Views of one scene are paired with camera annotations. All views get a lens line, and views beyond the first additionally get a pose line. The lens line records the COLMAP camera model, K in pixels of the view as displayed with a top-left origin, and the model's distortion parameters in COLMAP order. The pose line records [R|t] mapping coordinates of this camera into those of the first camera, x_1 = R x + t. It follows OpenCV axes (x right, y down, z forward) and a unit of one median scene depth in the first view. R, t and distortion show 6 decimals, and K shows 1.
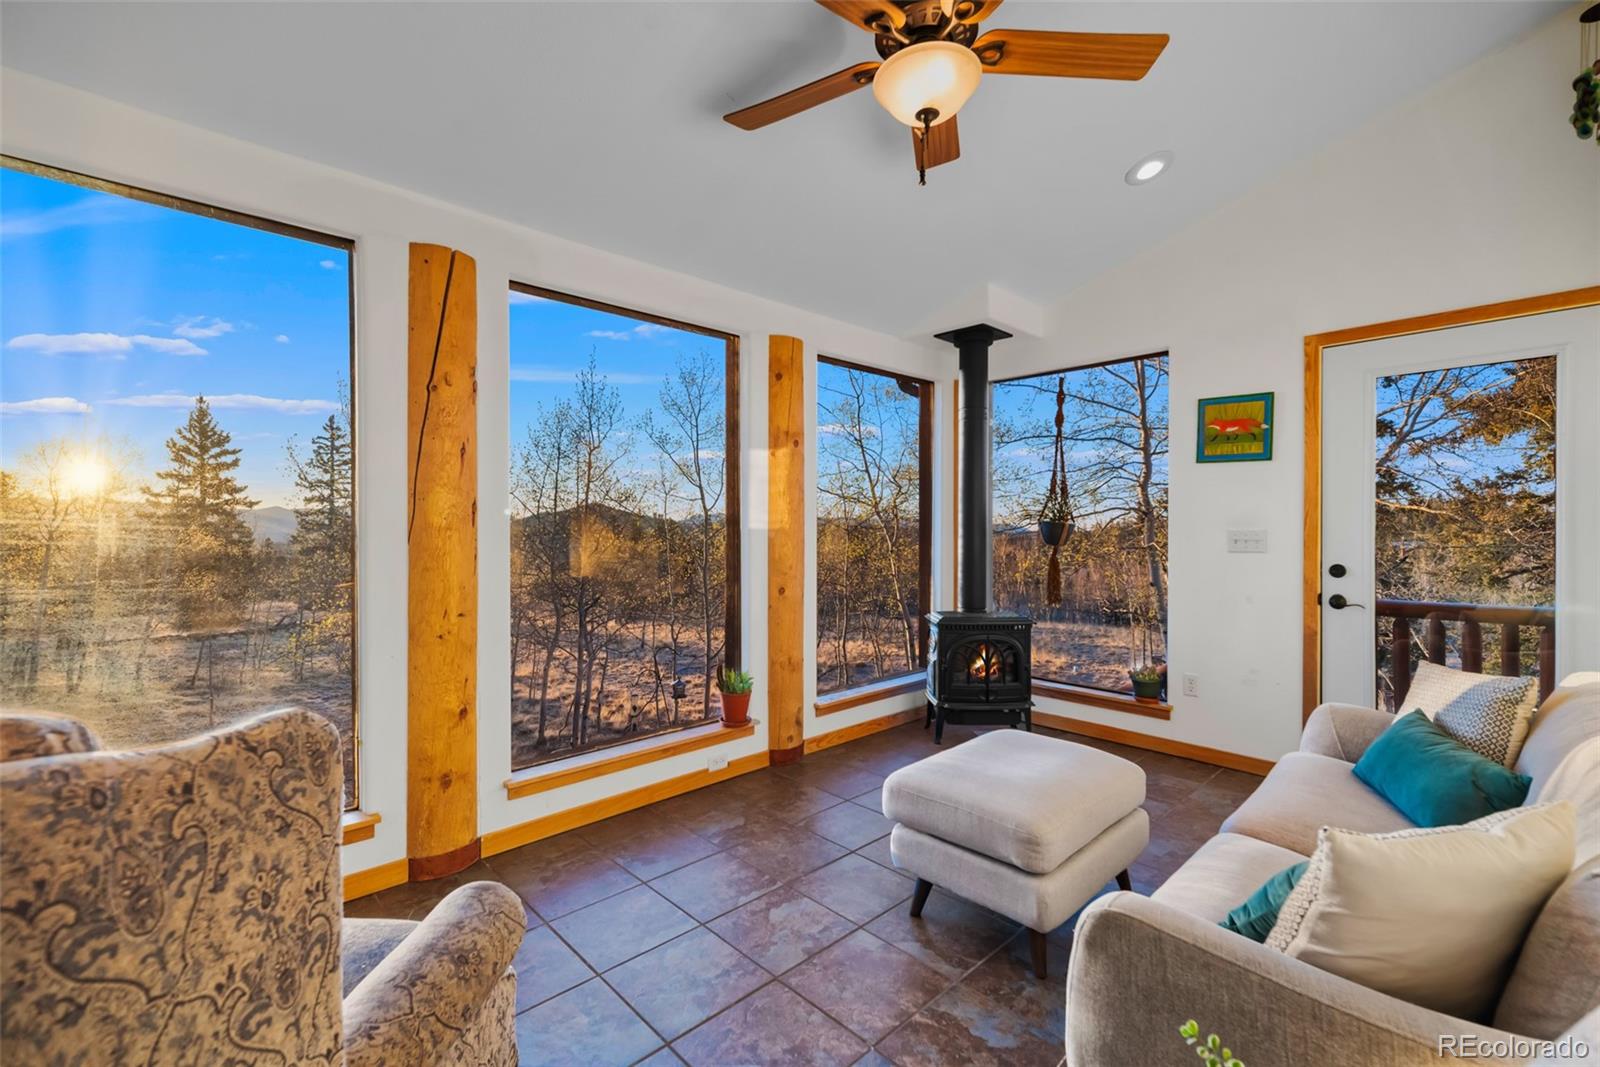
lens RADIAL K [[693.7, 0, 808.5], [0, 693.7, 537.4], [0, 0, 1]] dist [0.009720, -0.000246]
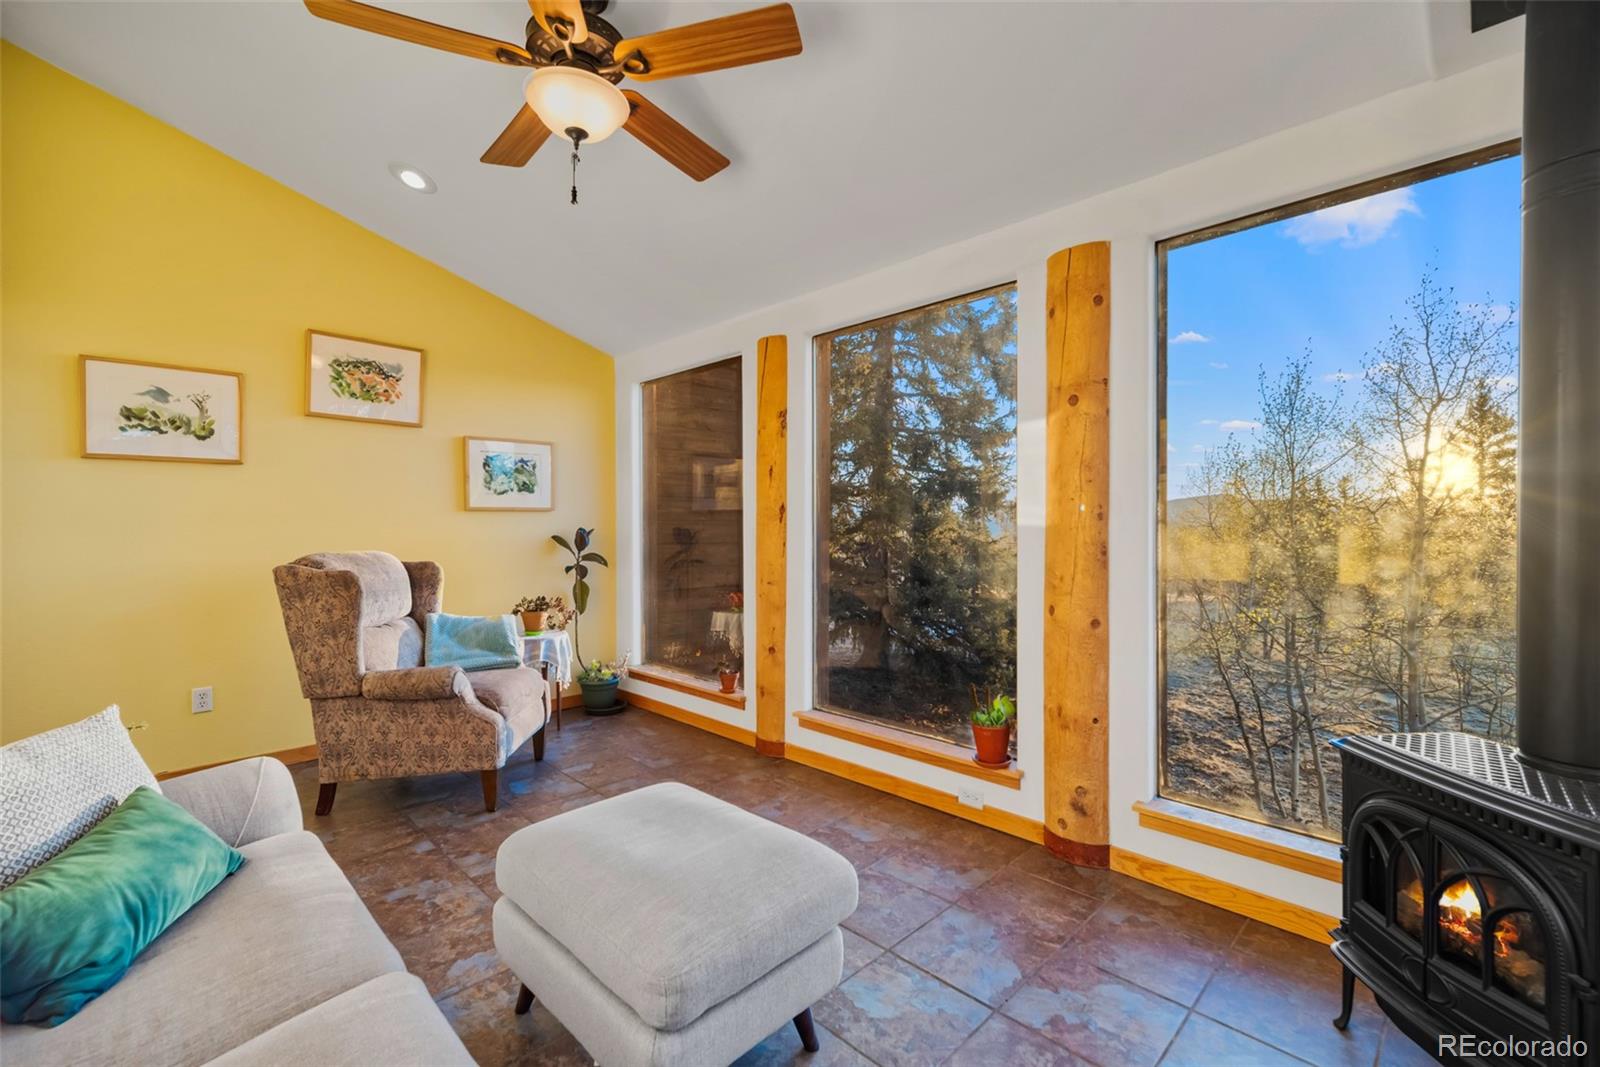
lens RADIAL K [[693.7, 0, 804.6], [0, 693.7, 535.8], [0, 0, 1]] dist [0.009720, -0.000246]
pose [[0.014994, 0.017946, -0.999727, 0.670401], [-0.010205, 0.999790, 0.017794, -0.011175], [0.999836, 0.009935, 0.015174, 0.726223]]
